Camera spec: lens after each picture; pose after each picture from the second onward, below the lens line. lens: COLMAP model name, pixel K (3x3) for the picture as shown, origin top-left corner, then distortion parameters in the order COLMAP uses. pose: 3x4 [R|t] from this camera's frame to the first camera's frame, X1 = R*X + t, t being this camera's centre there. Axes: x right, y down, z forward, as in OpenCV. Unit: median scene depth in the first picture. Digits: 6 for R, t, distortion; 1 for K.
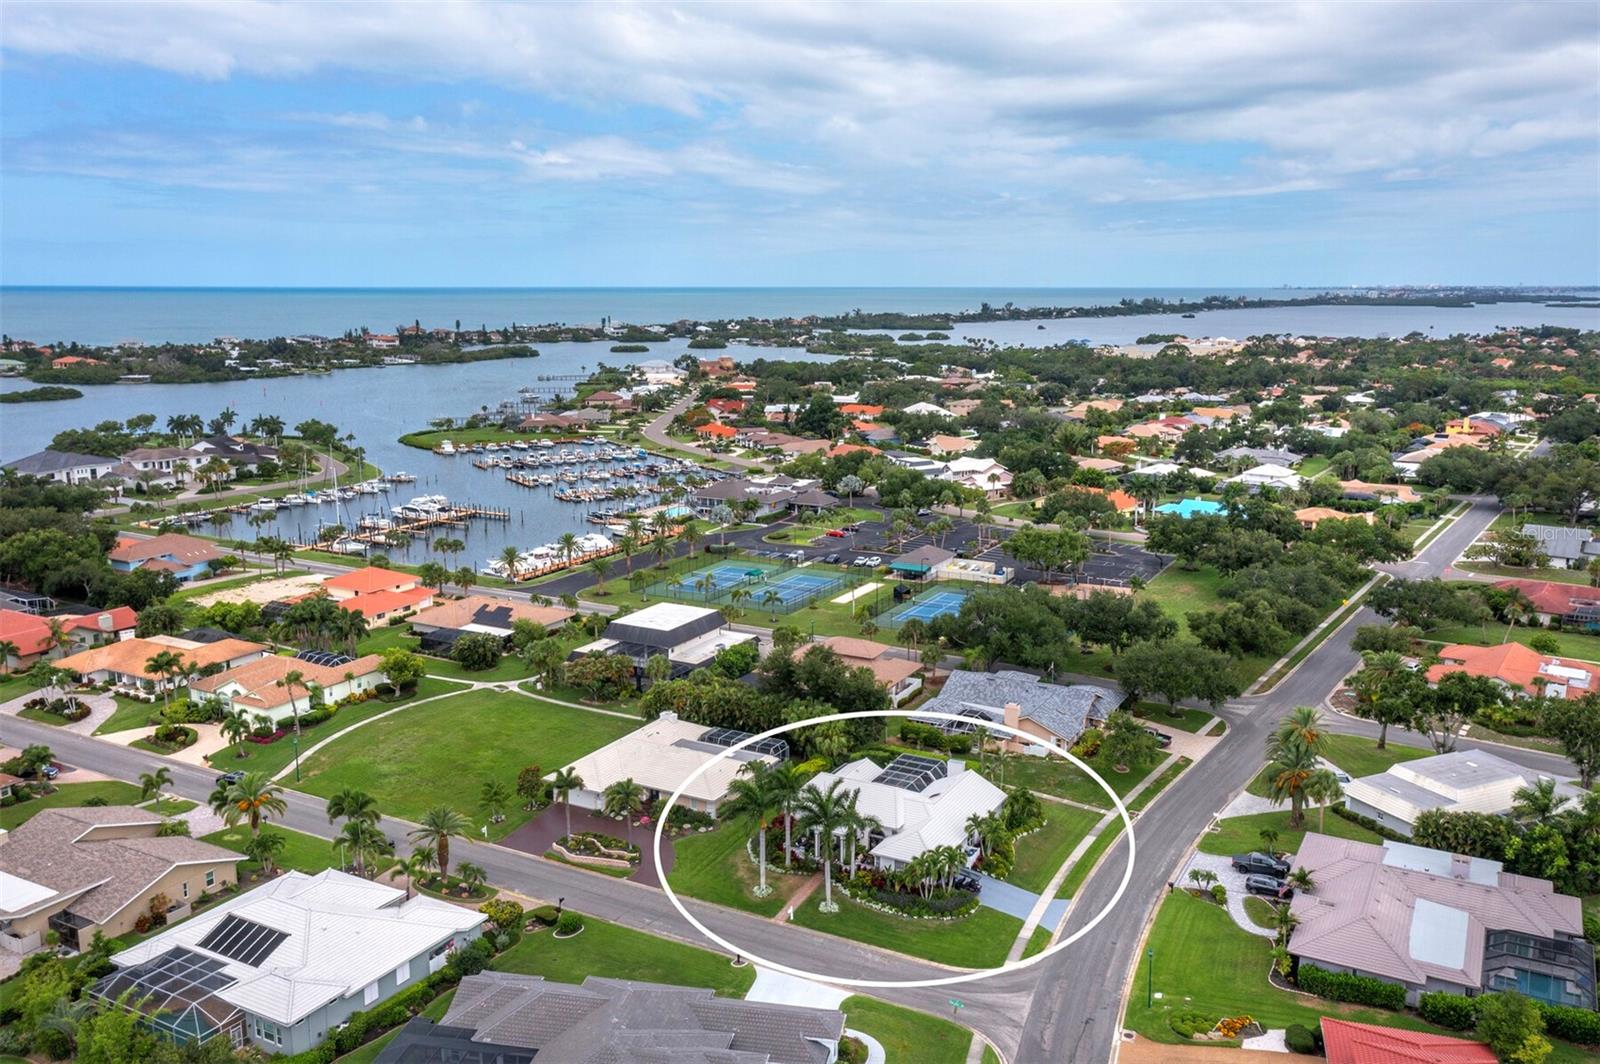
lens RADIAL K [[1275.0, 0, 800.0], [0, 1275.0, 532.0], [0, 0, 1]] dist [-0.009023, 0.046803]
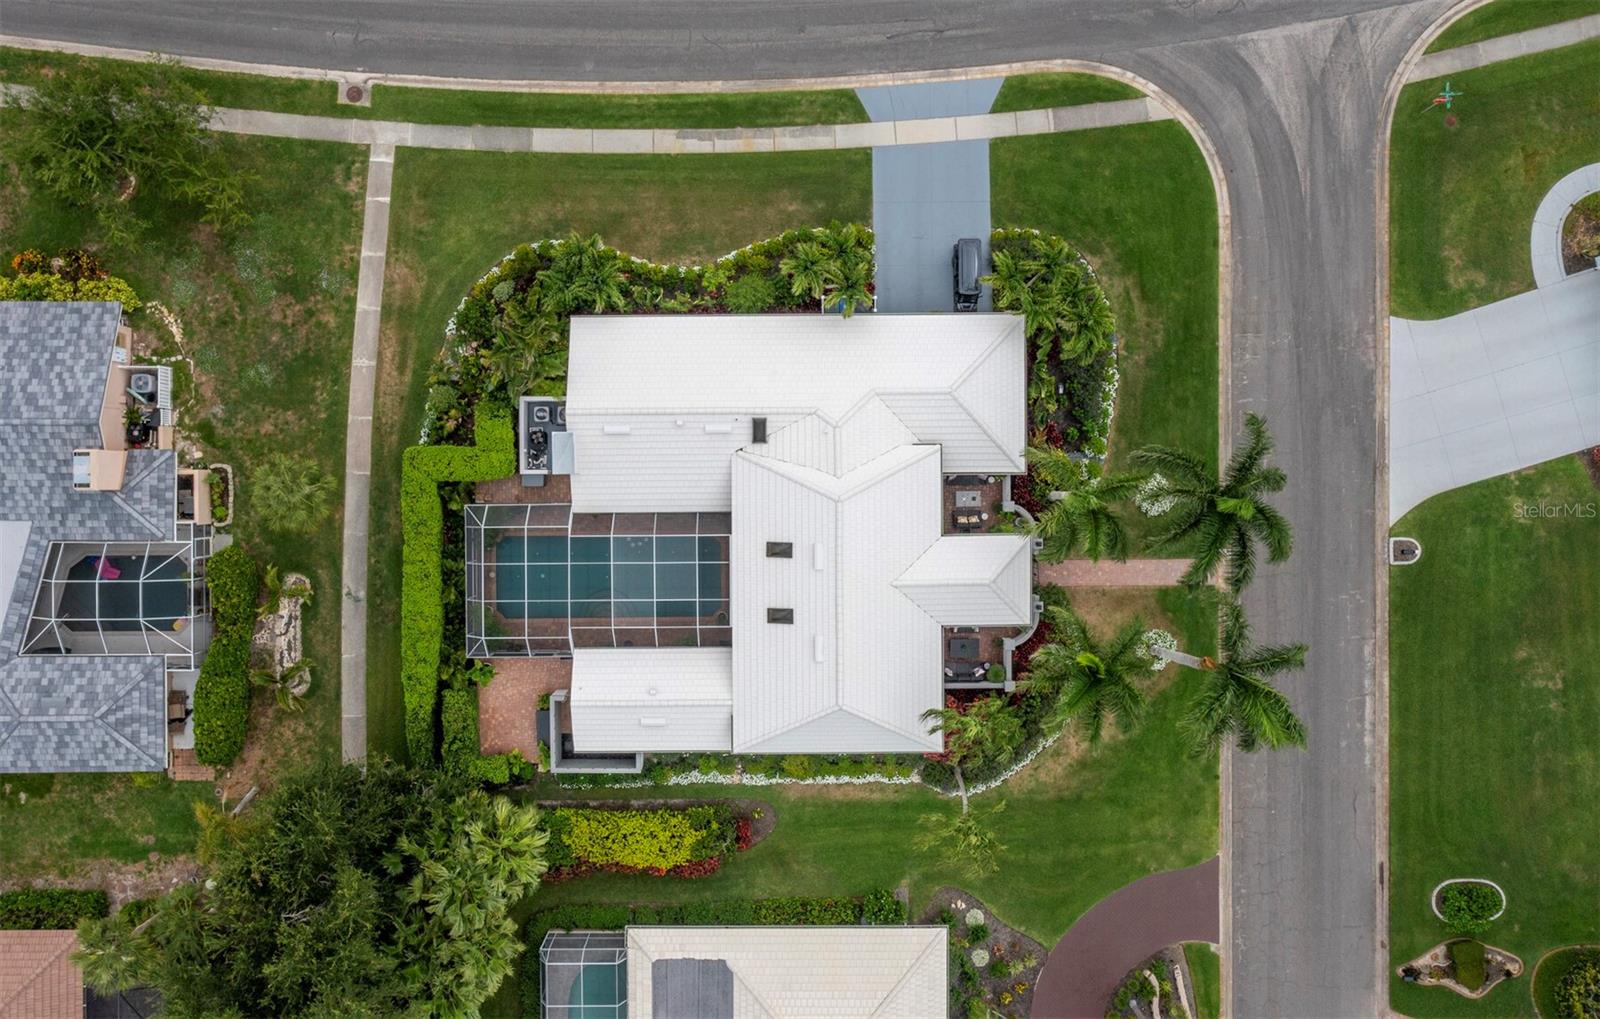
lens RADIAL K [[1427.0, 0, 755.2], [0, 1427.0, 504.0], [0, 0, 1]] dist [0.007089, 0.015968]
pose [[-0.485592, -0.874120, -0.010658, 0.069964], [0.165303, -0.103787, 0.980767, -0.191398], [-0.858414, 0.474491, 0.194893, 0.712510]]
